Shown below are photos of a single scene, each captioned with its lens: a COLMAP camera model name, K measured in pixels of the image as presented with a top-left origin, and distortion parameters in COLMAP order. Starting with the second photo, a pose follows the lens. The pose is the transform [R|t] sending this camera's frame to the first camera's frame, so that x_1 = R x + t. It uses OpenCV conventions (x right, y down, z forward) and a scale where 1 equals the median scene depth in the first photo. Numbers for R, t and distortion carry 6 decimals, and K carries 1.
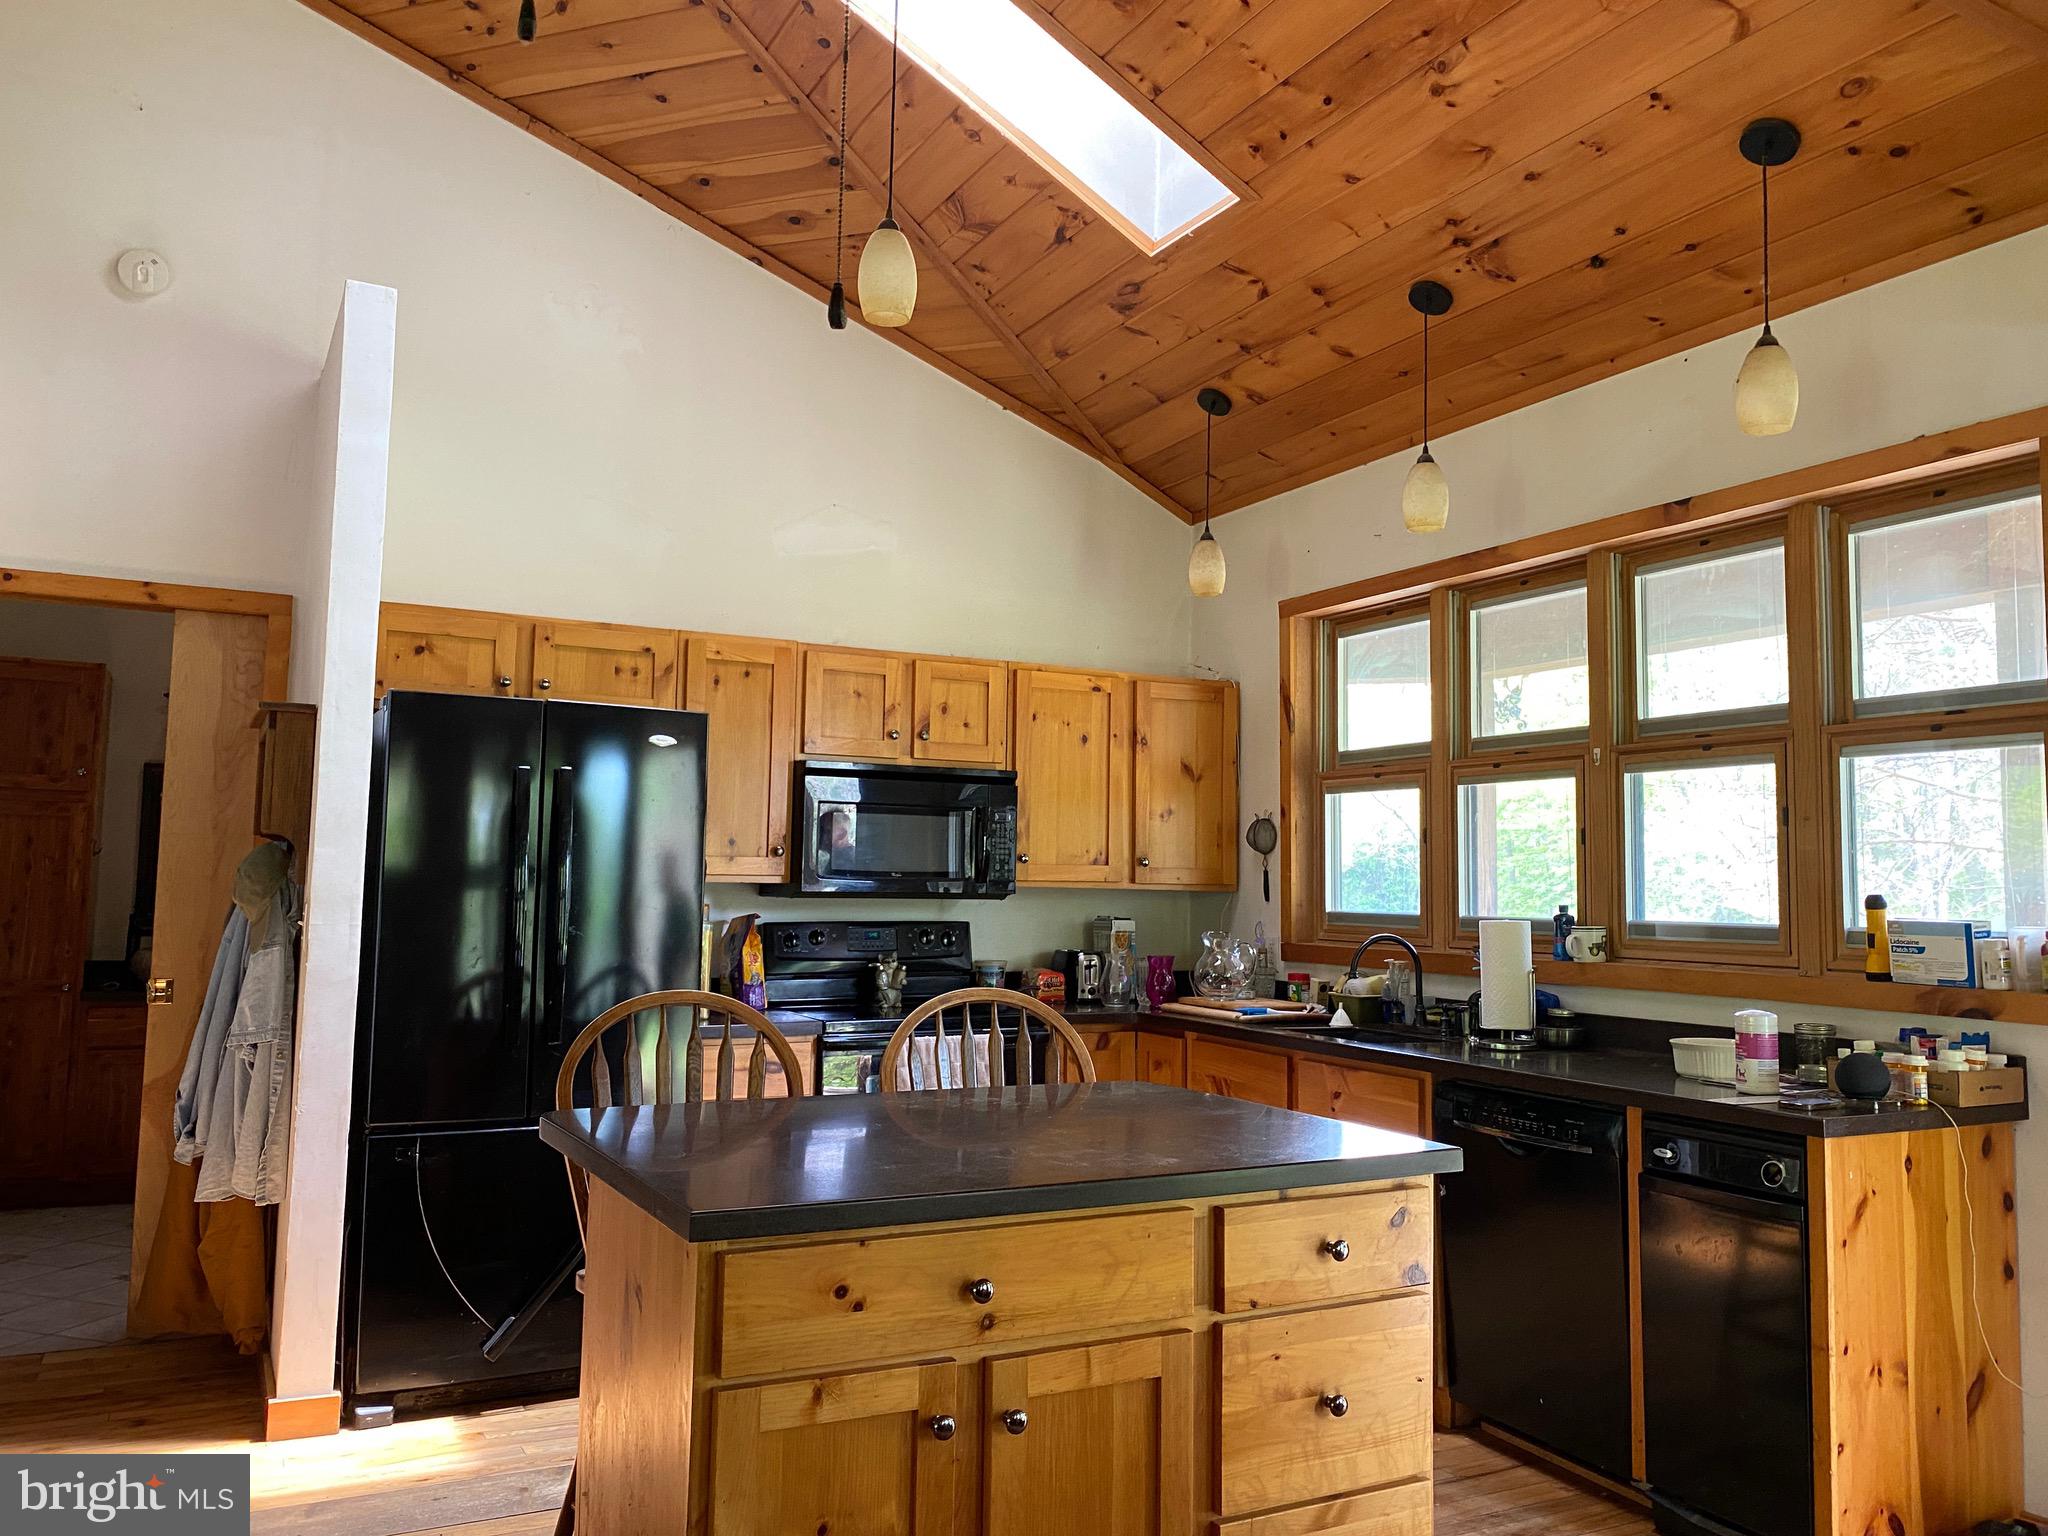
lens RADIAL K [[1555.1, 0, 1041.8], [0, 1555.1, 769.5], [0, 0, 1]] dist [0.041201, -0.048301]
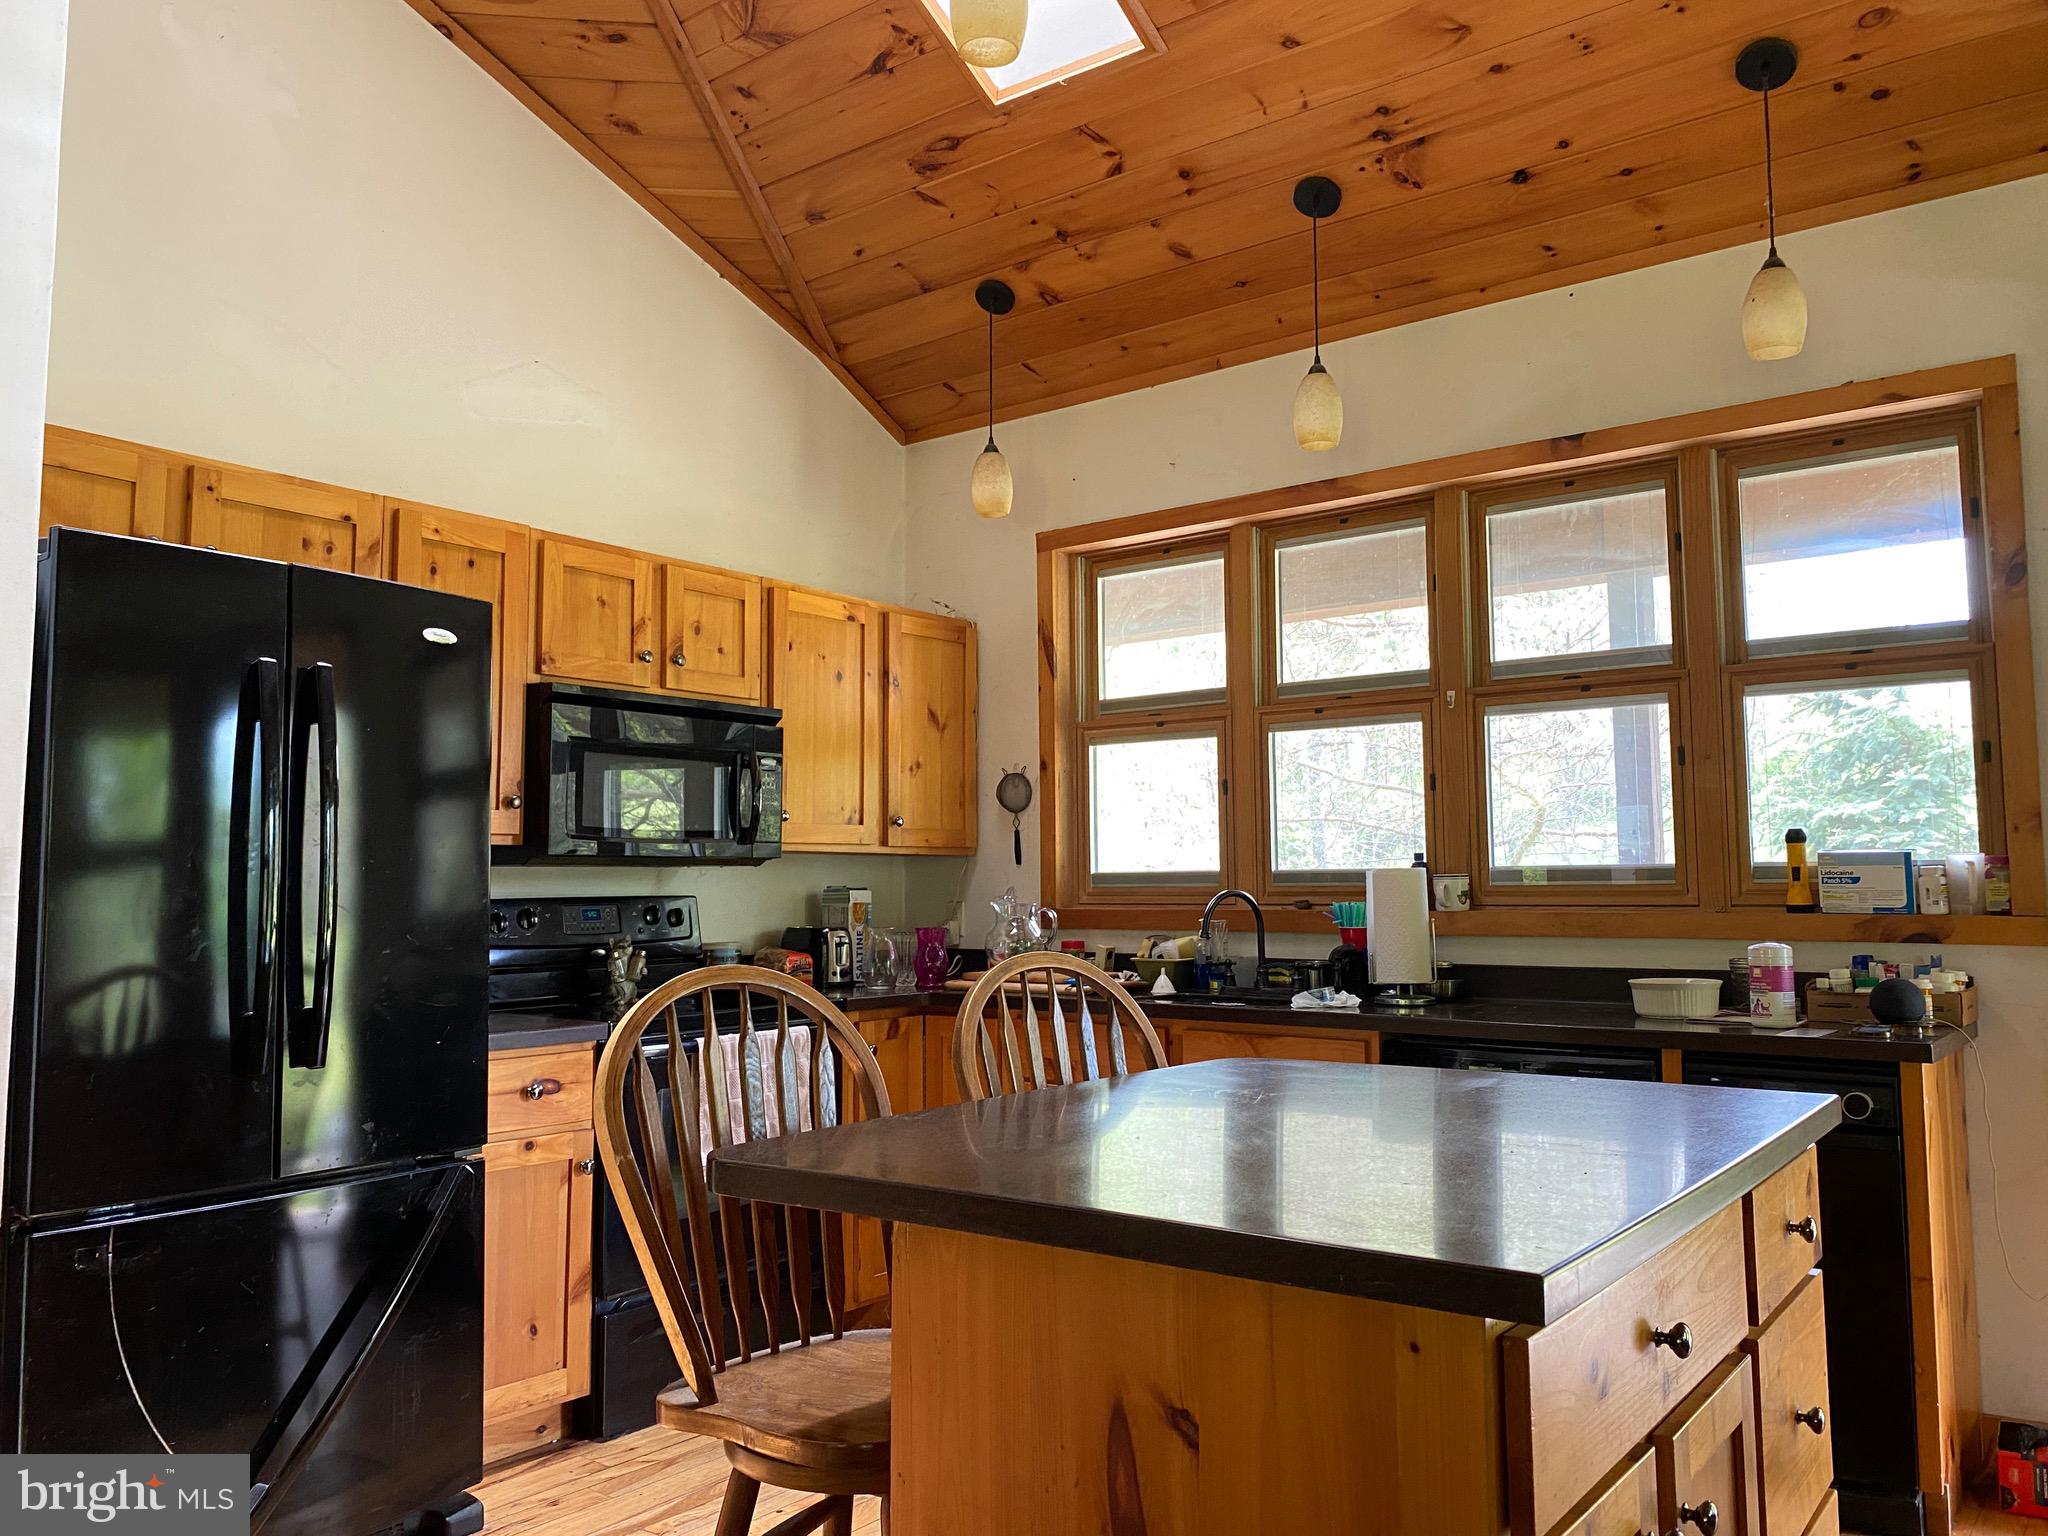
lens RADIAL K [[1555.1, 0, 1020.0], [0, 1555.1, 759.9], [0, 0, 1]] dist [0.041201, -0.048301]
pose [[0.910527, 0.012459, 0.413263, -0.274333], [-0.010026, 0.999917, -0.008055, 0.038010], [-0.413329, 0.003191, 0.910576, 0.220022]]
